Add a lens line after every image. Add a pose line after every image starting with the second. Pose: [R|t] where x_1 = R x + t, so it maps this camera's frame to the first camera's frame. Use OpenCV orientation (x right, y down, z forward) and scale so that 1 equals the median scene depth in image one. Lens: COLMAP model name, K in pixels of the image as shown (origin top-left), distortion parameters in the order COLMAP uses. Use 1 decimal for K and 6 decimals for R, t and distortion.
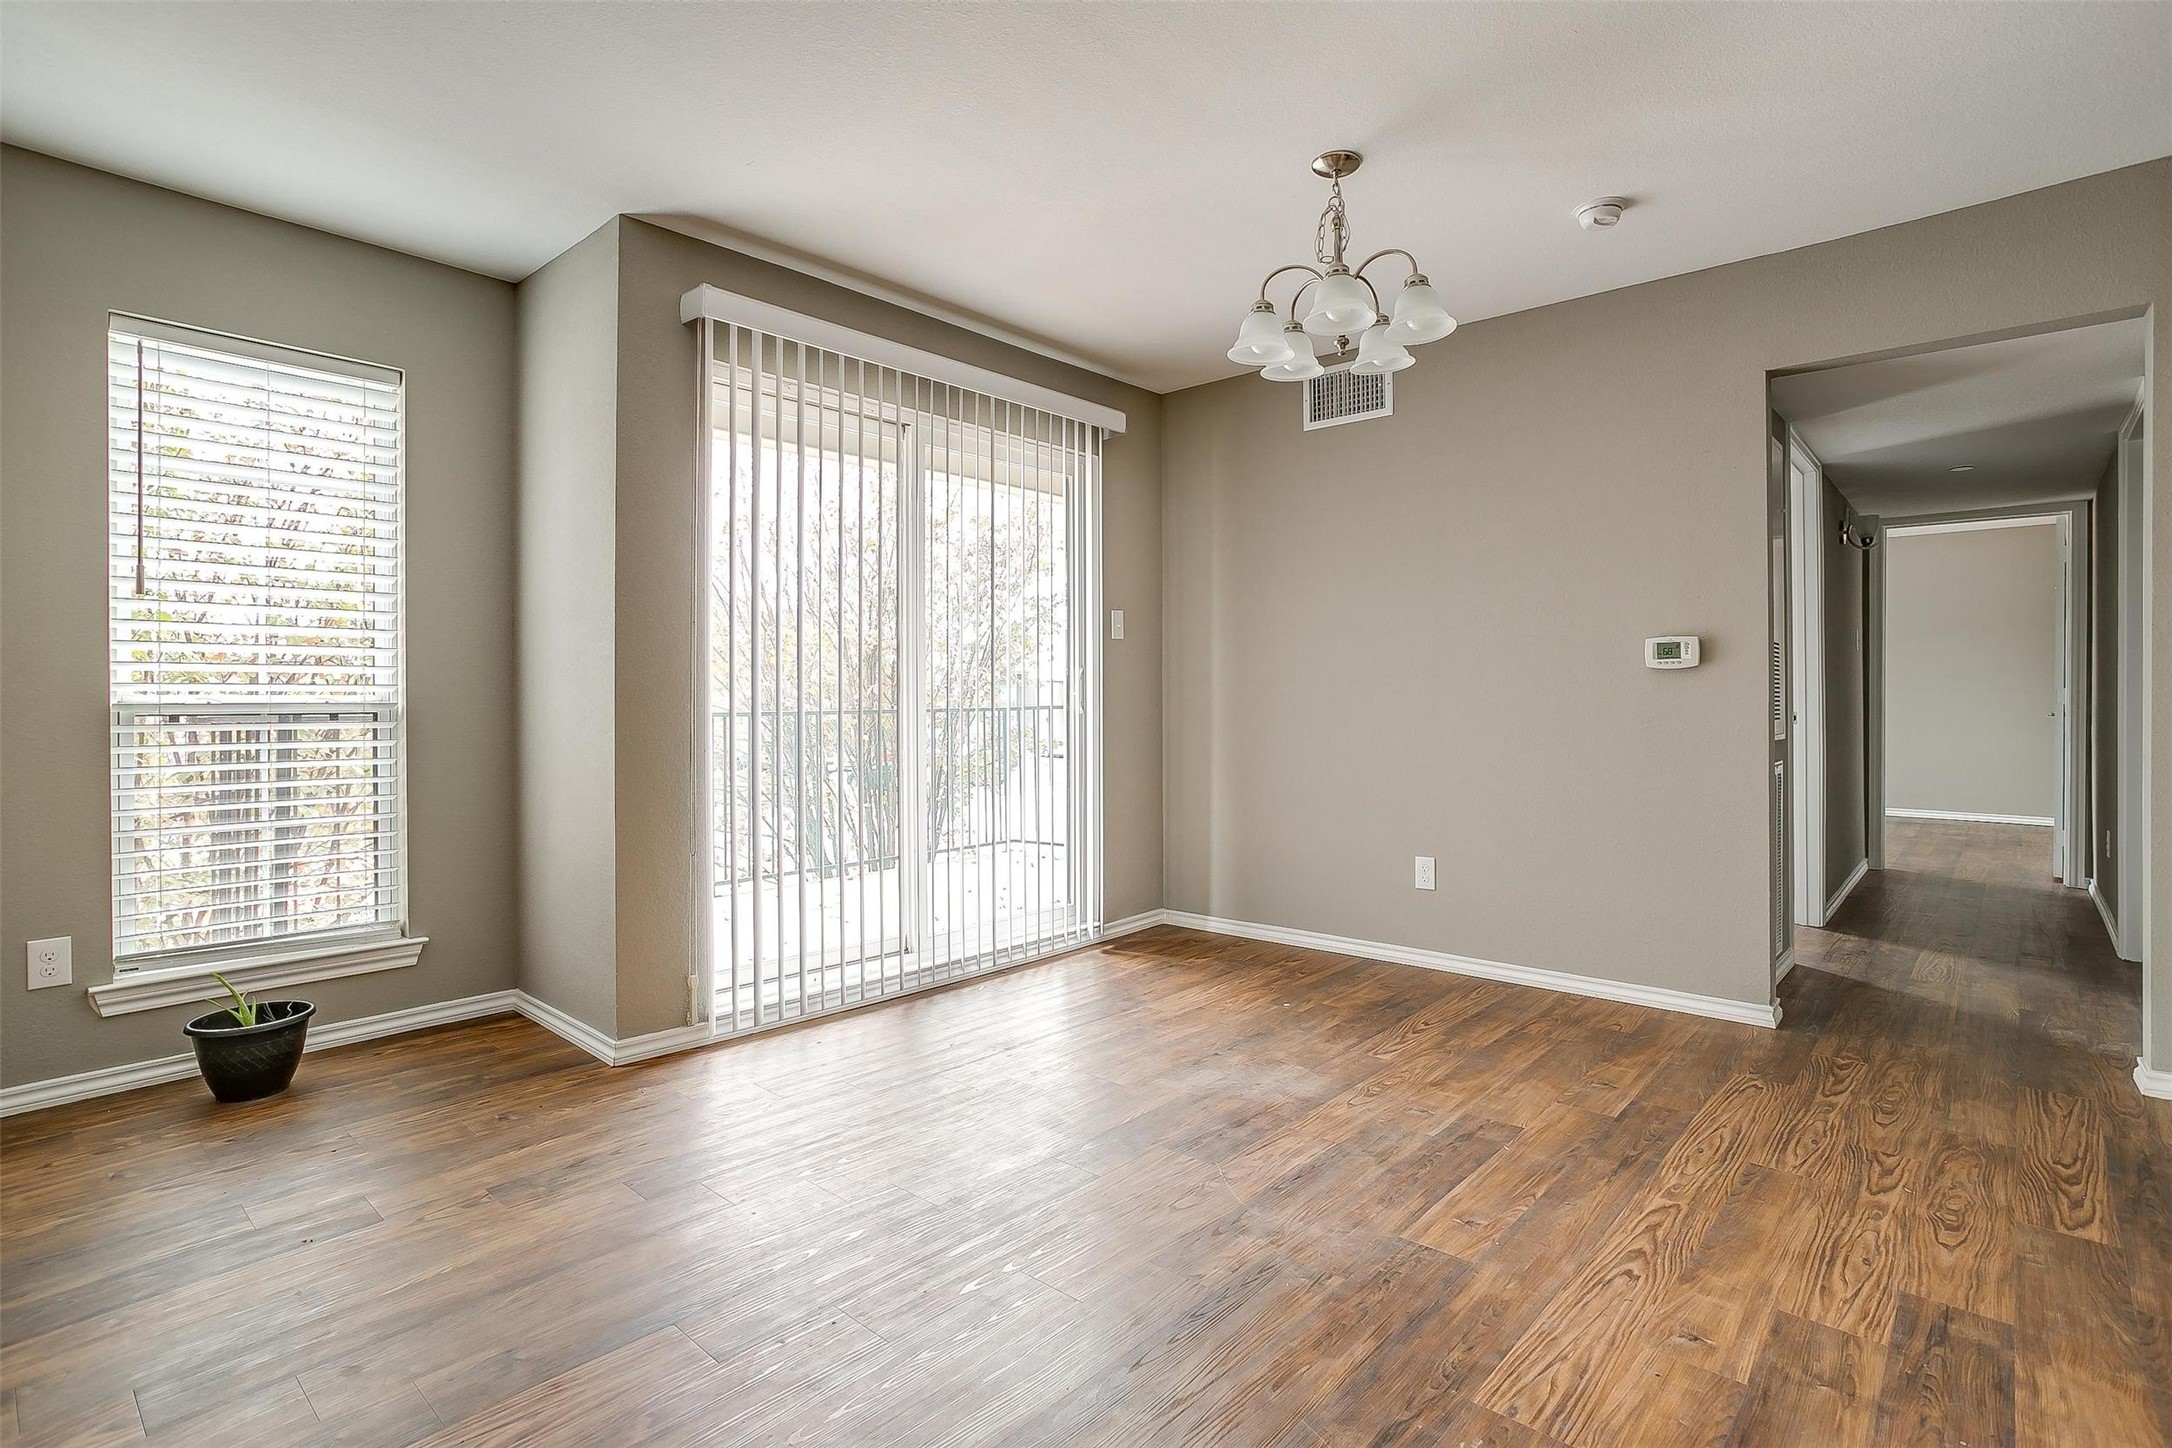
lens RADIAL K [[1065.2, 0, 1095.2], [0, 1065.2, 687.5], [0, 0, 1]] dist [-0.060203, 0.030912]
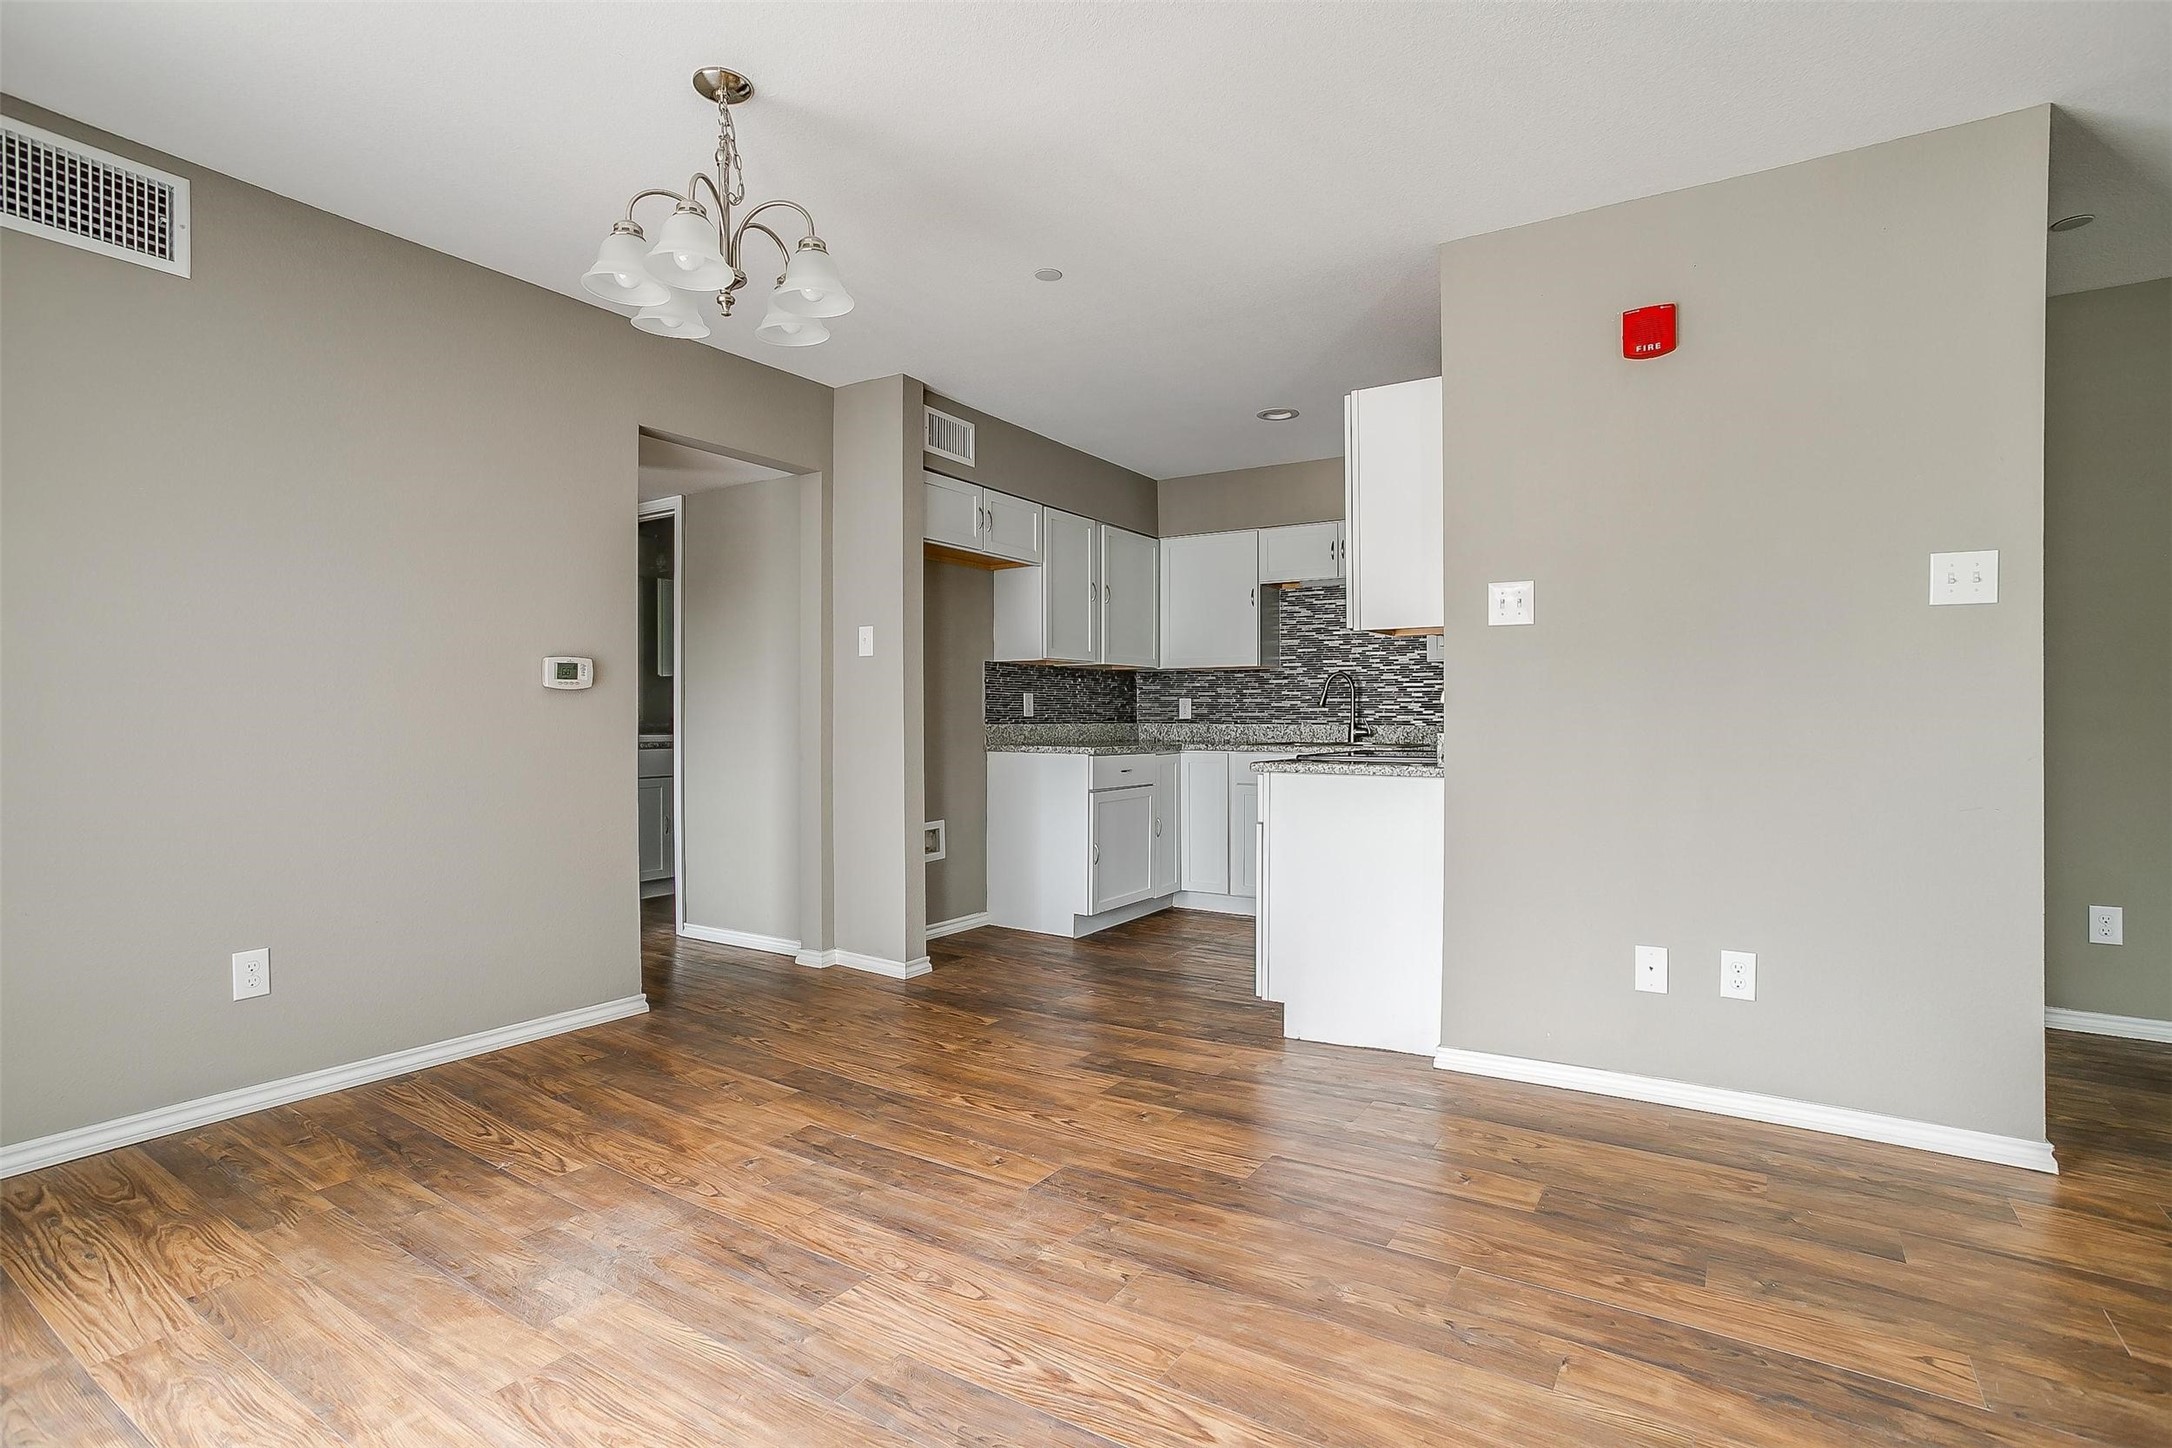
lens RADIAL K [[1056.1, 0, 1095.2], [0, 1056.1, 713.2], [0, 0, 1]] dist [-0.060909, 0.033361]
pose [[-0.152703, 0.003000, 0.988268, -0.666607], [-0.008326, 0.999956, -0.004322, 0.006411], [-0.988237, -0.008889, -0.152672, 0.865700]]
